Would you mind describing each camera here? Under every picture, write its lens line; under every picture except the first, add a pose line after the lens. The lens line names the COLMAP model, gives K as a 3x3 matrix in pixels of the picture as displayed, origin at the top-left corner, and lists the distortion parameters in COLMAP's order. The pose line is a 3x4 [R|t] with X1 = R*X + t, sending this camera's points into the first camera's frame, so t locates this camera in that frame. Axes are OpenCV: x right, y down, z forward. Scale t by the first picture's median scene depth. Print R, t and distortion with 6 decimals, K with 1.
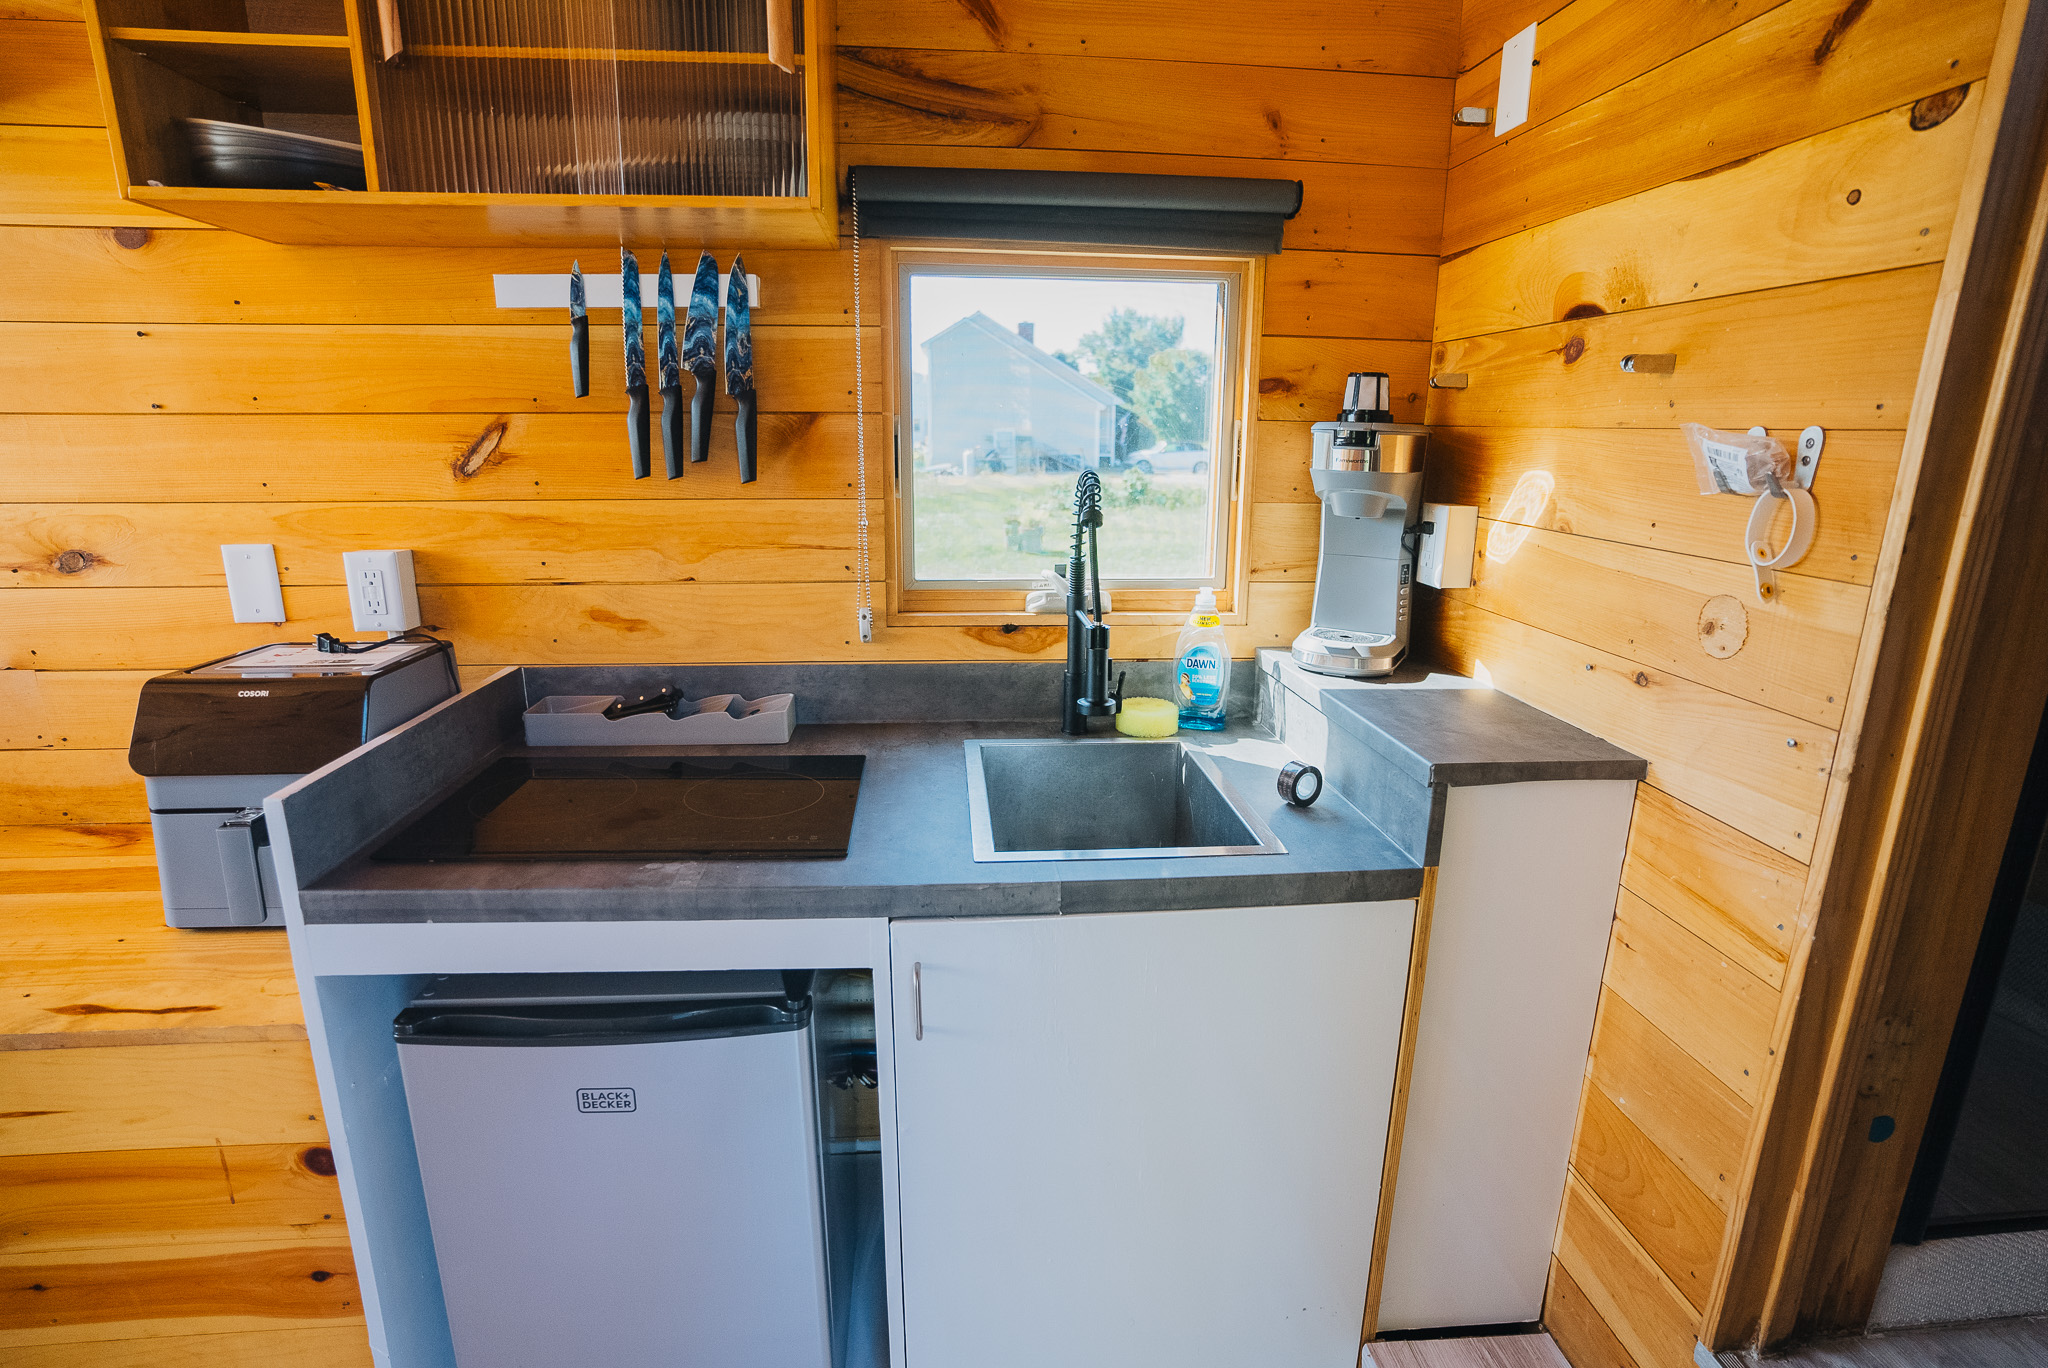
lens RADIAL K [[1002.9, 0, 1023.9], [0, 1002.9, 690.5], [0, 0, 1]] dist [-0.080722, 0.037650]
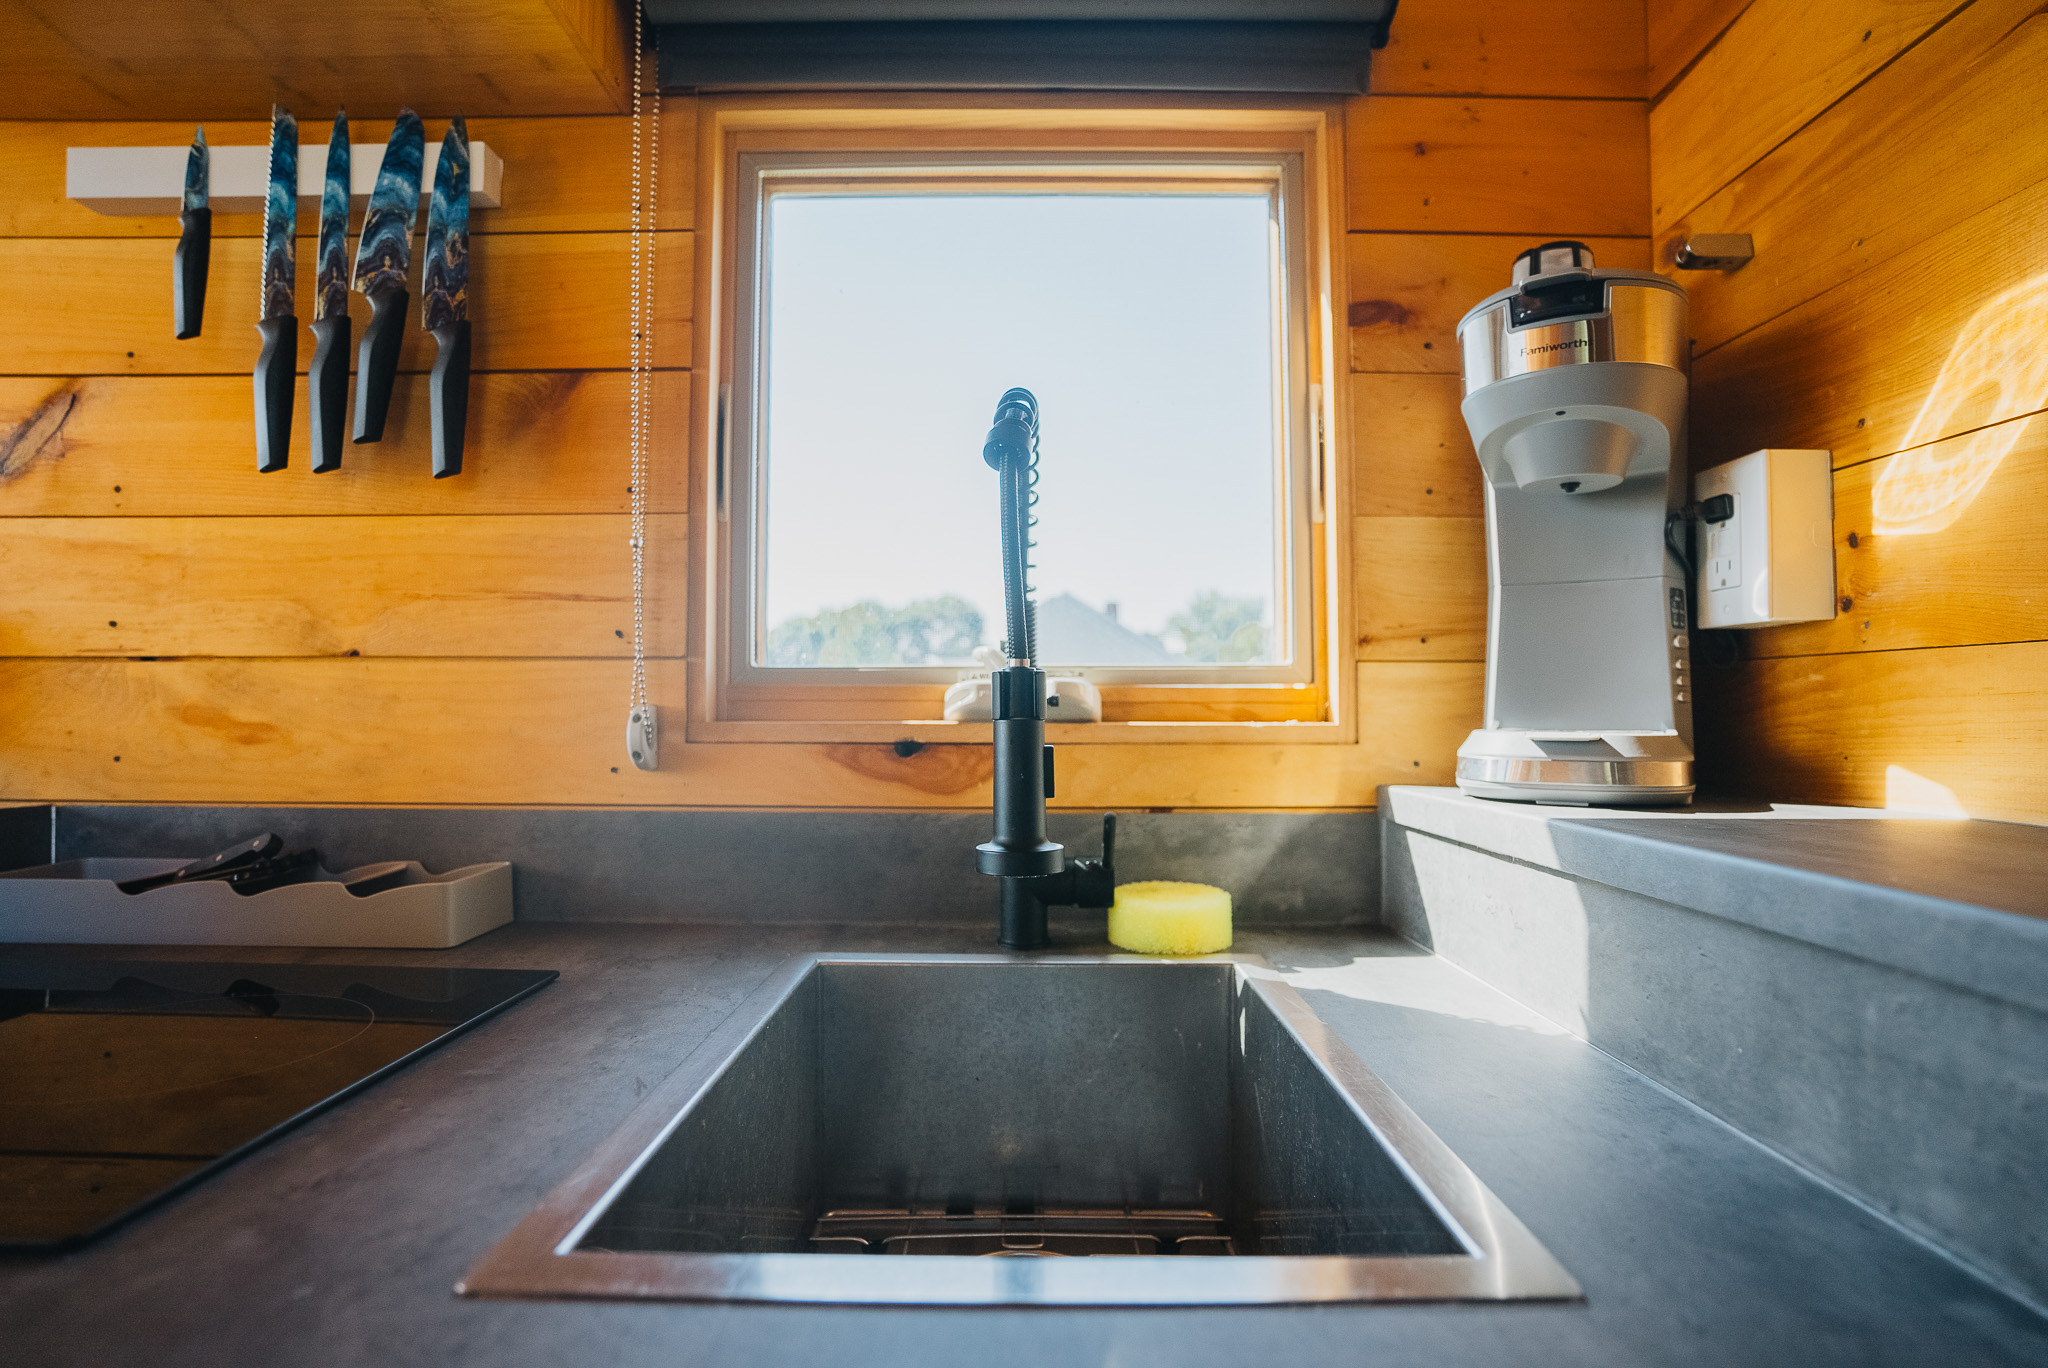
lens RADIAL K [[1002.9, 0, 1023.9], [0, 1002.9, 690.5], [0, 0, 1]] dist [-0.080722, 0.037650]
pose [[0.995996, -0.011437, -0.088662, 0.106559], [-0.012800, 0.963319, -0.268055, 0.058445], [0.088475, 0.268116, 0.959315, 0.536222]]
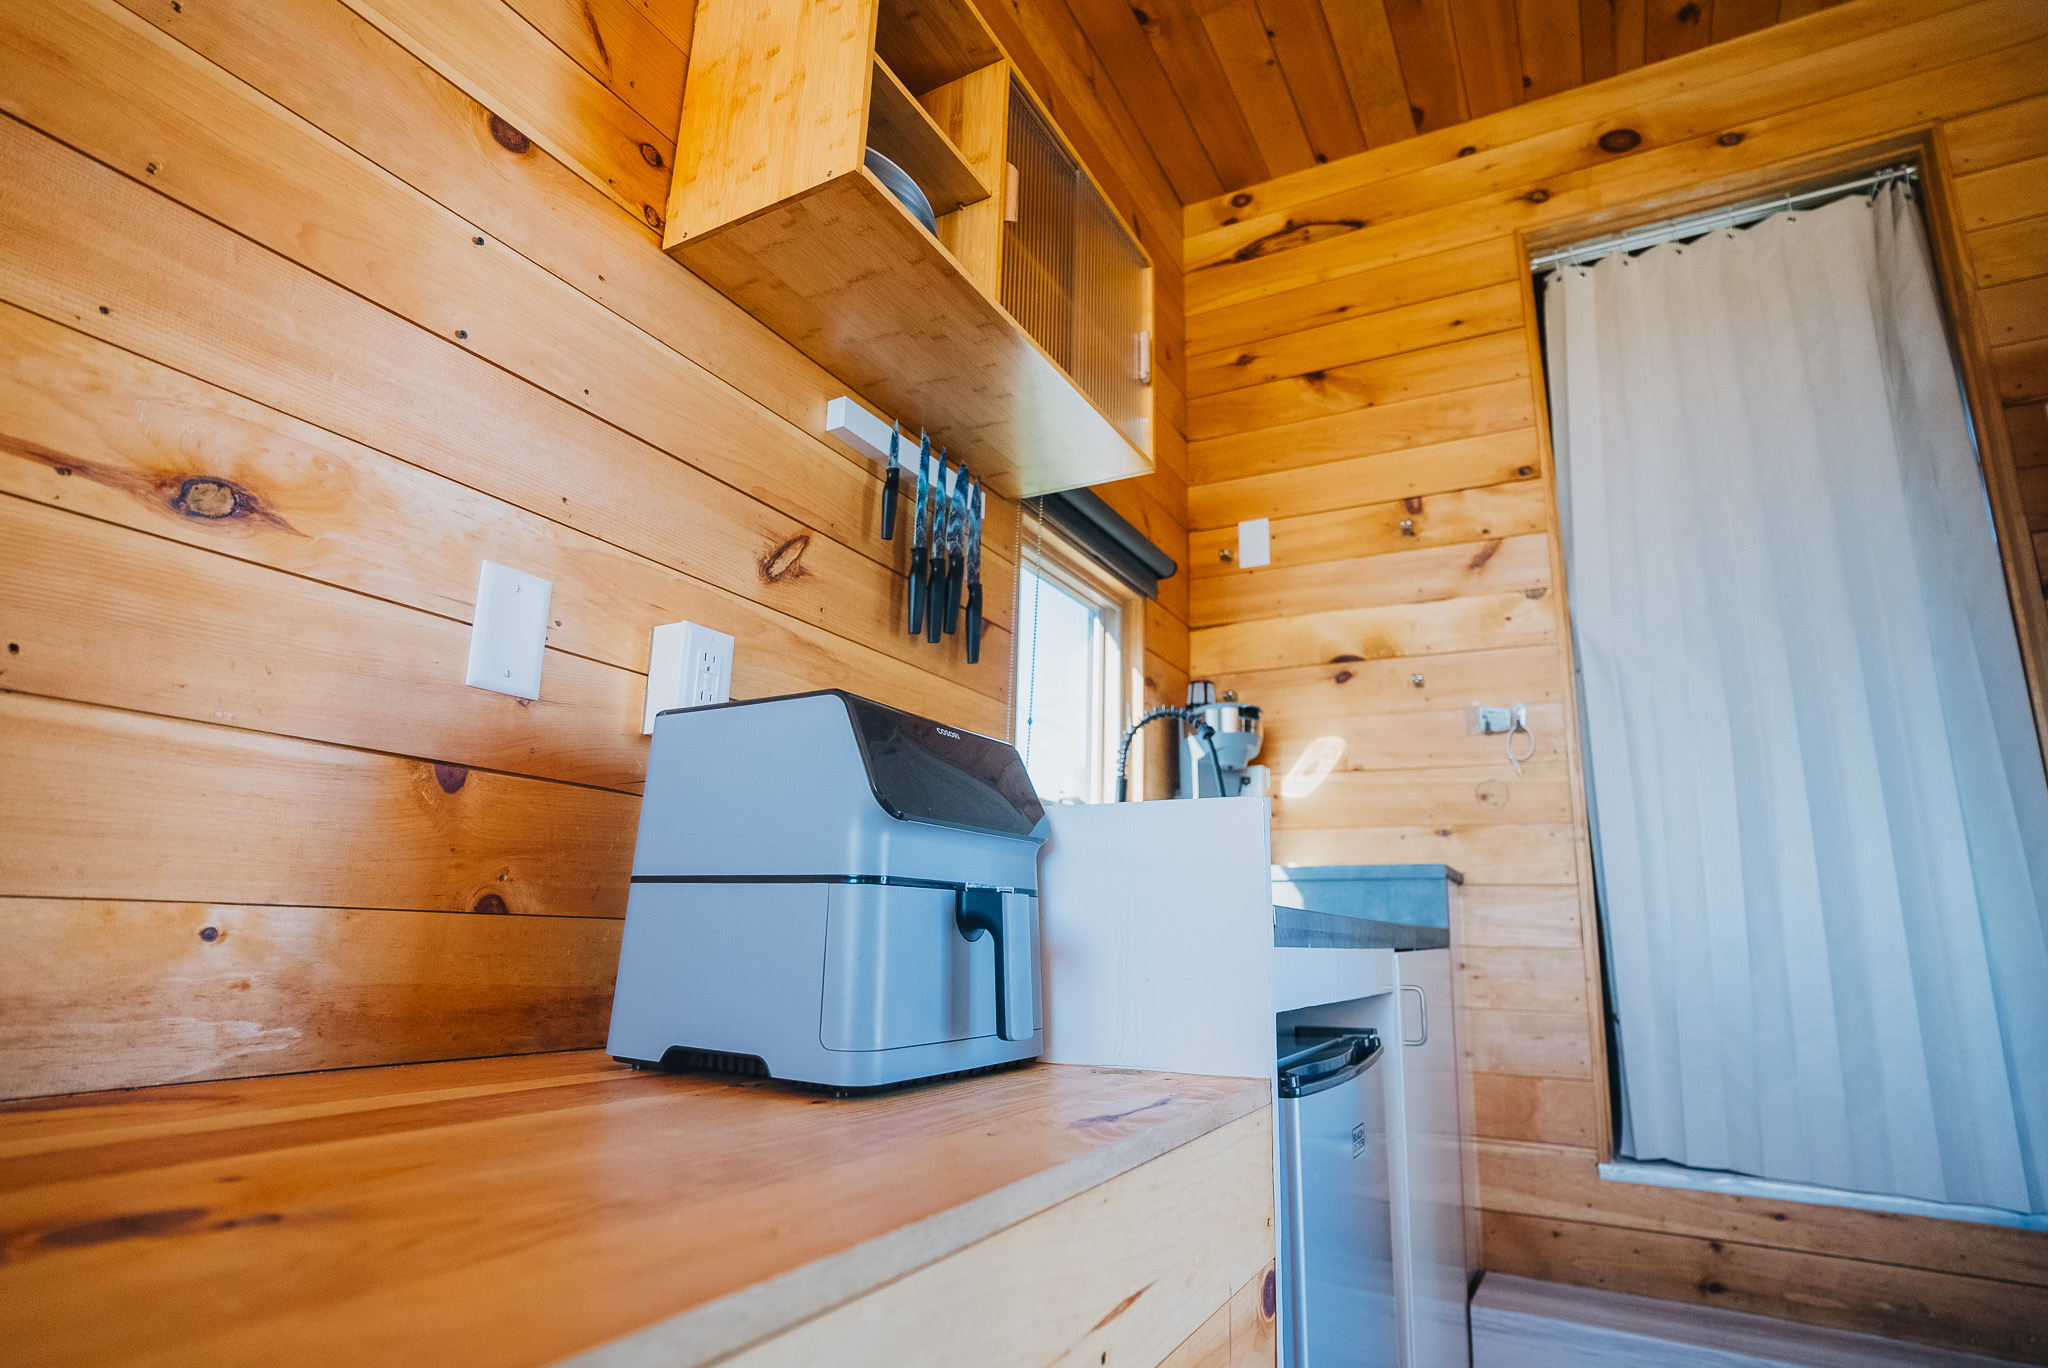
lens RADIAL K [[1043.5, 0, 1024.0], [0, 1043.5, 684.0], [0, 0, 1]] dist [-0.082214, 0.044738]
pose [[0.564063, 0.196951, 0.801900, -1.155166], [0.183620, 0.916905, -0.354357, 0.216531], [-0.805057, 0.347124, 0.481028, 0.444953]]
